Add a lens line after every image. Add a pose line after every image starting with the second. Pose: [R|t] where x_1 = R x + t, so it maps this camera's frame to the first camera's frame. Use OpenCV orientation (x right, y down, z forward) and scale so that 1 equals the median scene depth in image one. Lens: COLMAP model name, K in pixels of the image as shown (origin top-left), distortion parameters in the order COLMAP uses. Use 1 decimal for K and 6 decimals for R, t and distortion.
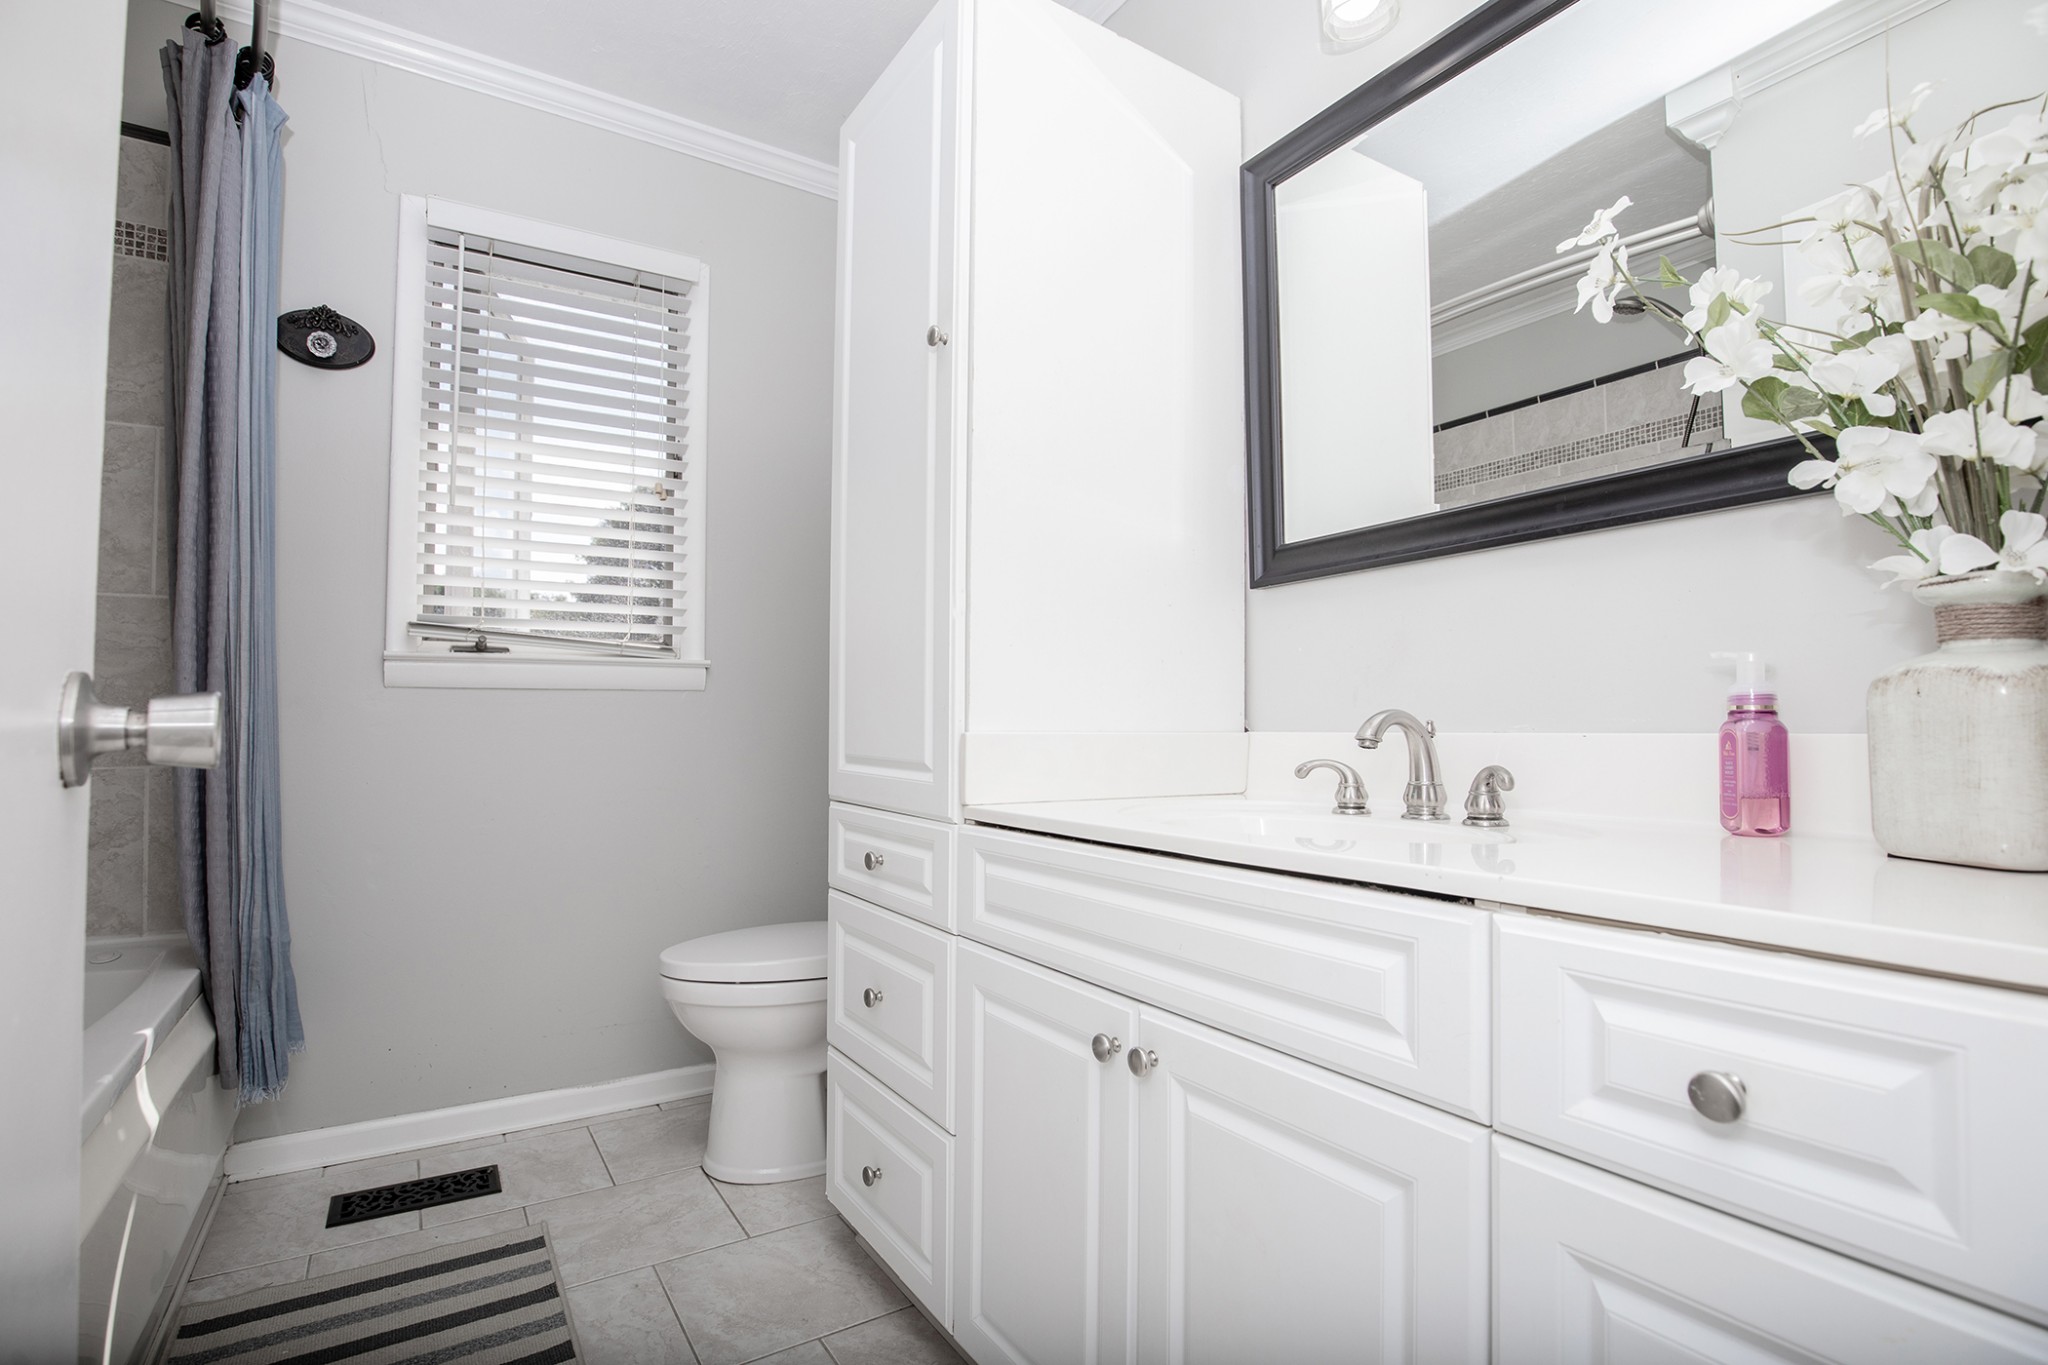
lens RADIAL K [[997.8, 0, 1026.4], [0, 997.8, 684.0], [0, 0, 1]] dist [-0.018619, 0.000000]
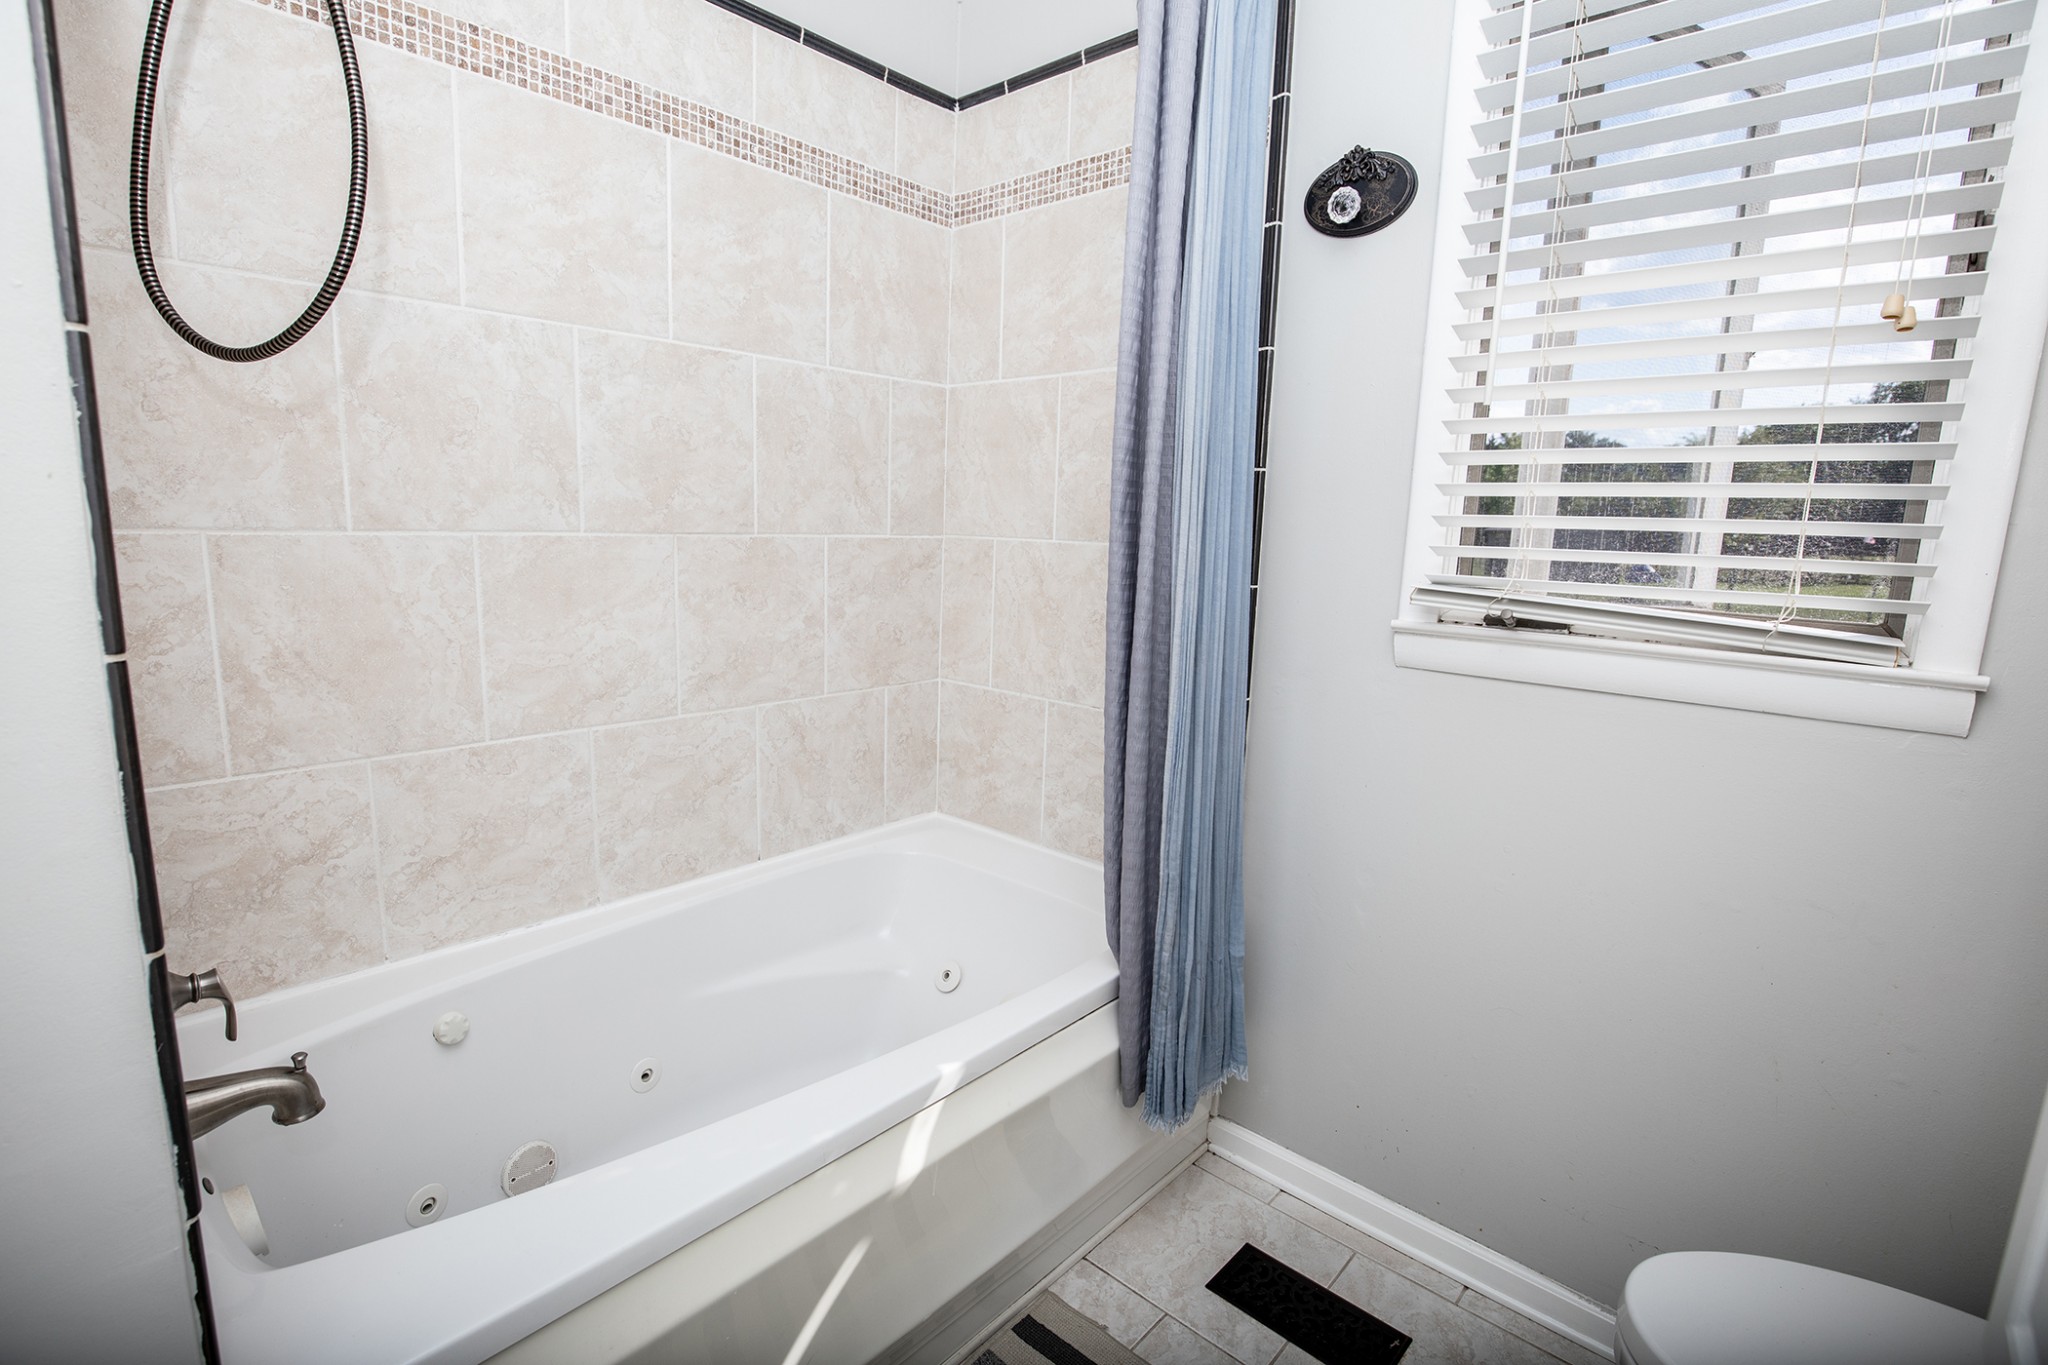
lens RADIAL K [[997.8, 0, 1026.4], [0, 997.8, 684.0], [0, 0, 1]] dist [-0.018619, 0.000000]
pose [[0.237525, 0.177822, -0.954967, 0.004826], [0.004782, 0.982876, 0.184208, -0.124853], [0.971370, -0.048320, 0.232607, 0.558441]]
